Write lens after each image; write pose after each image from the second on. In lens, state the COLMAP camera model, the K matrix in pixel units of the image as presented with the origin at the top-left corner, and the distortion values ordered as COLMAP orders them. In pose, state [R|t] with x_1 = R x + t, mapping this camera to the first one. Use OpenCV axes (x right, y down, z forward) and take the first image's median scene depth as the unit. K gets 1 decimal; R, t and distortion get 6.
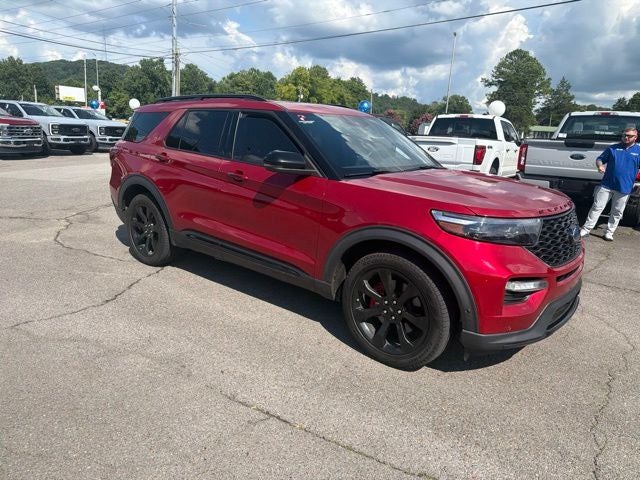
lens RADIAL K [[449.7, 0, 323.0], [0, 449.7, 237.7], [0, 0, 1]] dist [0.027387, -0.039216]
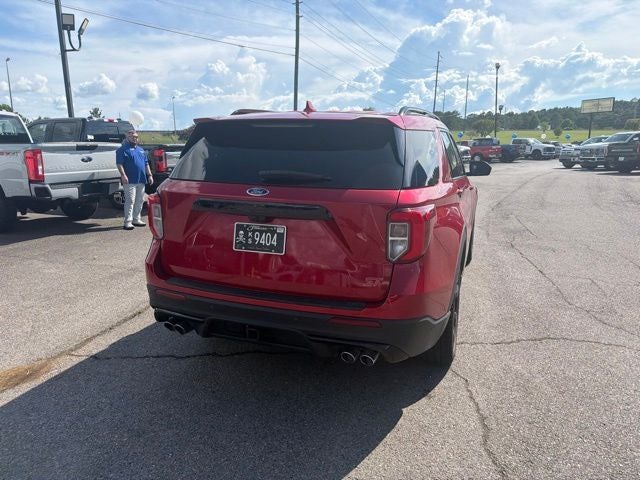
lens RADIAL K [[449.7, 0, 321.5], [0, 449.7, 238.3], [0, 0, 1]] dist [0.027387, -0.039216]
pose [[-0.343129, -0.232399, 0.910084, -0.490476], [0.193302, 0.930697, 0.310544, -0.193417], [-0.919183, 0.282478, -0.274426, 0.720586]]
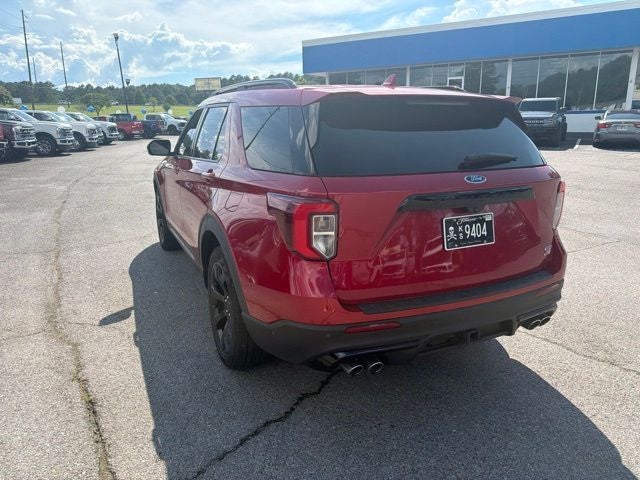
lens RADIAL K [[449.7, 0, 319.0], [0, 449.7, 241.1], [0, 0, 1]] dist [0.027387, -0.039216]
pose [[-0.914337, -0.141472, 0.379438, -0.253686], [0.056794, 0.882931, 0.466056, -0.229730], [-0.400951, 0.447682, -0.799262, 0.908326]]
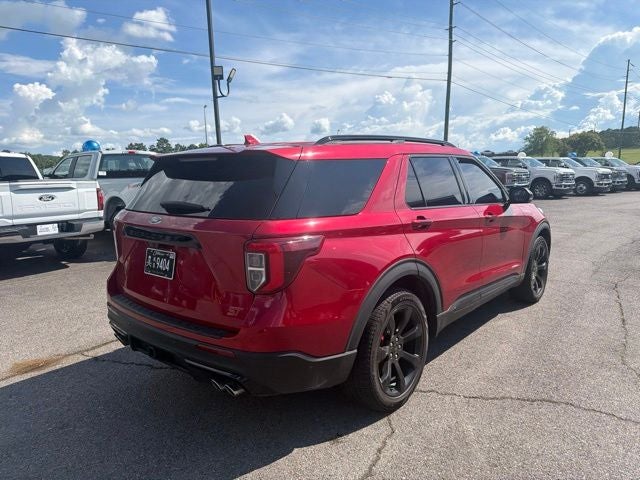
lens RADIAL K [[449.7, 0, 320.8], [0, 449.7, 238.0], [0, 0, 1]] dist [0.027387, -0.039216]
pose [[0.004710, -0.182948, 0.983111, -0.518699], [0.248693, 0.952448, 0.176051, -0.158109], [-0.968571, 0.243664, 0.049984, 0.559725]]
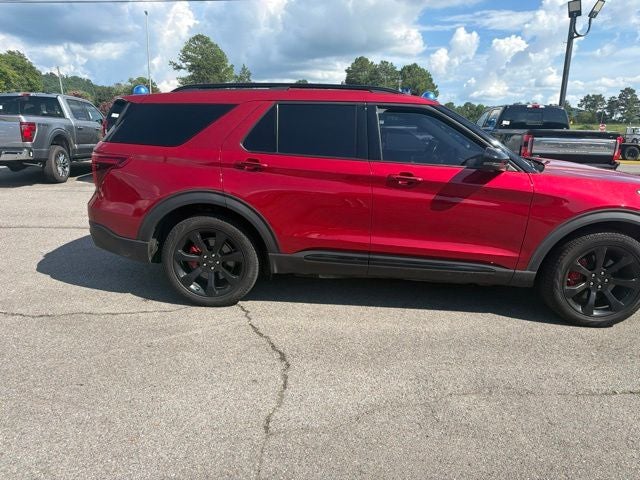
lens RADIAL K [[449.7, 0, 313.4], [0, 449.7, 244.1], [0, 0, 1]] dist [0.027387, -0.039216]
pose [[0.803989, -0.171654, 0.569330, -0.364375], [0.144789, 0.985125, 0.092550, -0.049477], [-0.576748, 0.008023, 0.816883, 0.153967]]
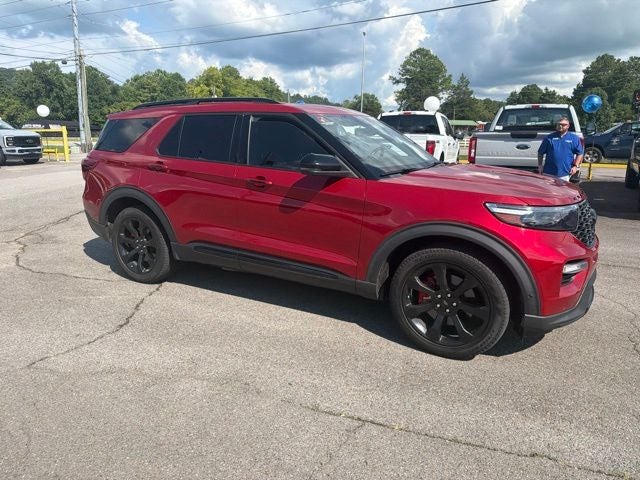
lens RADIAL K [[449.7, 0, 322.2], [0, 449.7, 236.8], [0, 0, 1]] dist [0.027387, -0.039216]
pose [[0.982486, -0.077490, 0.169461, -0.095020], [0.077670, 0.996964, 0.005580, -0.005808], [-0.169378, 0.007680, 0.985521, 0.010710]]
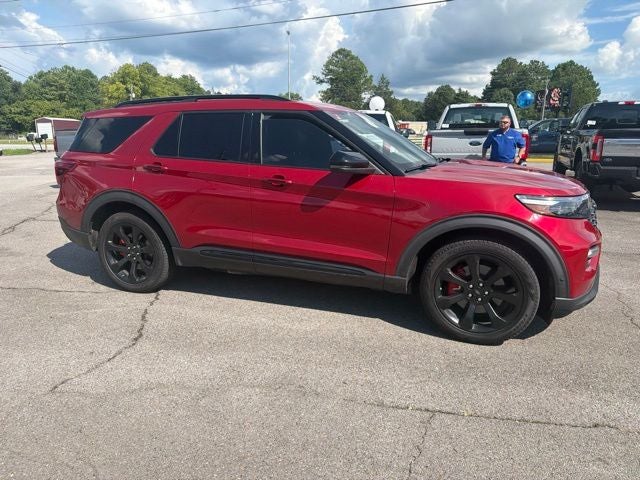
lens RADIAL K [[449.7, 0, 321.3], [0, 449.7, 236.8], [0, 0, 1]] dist [0.027387, -0.039216]
pose [[0.939621, -0.119920, 0.320516, -0.174227], [0.118931, 0.992642, 0.022735, -0.012906], [-0.320884, 0.016757, 0.946970, 0.032583]]
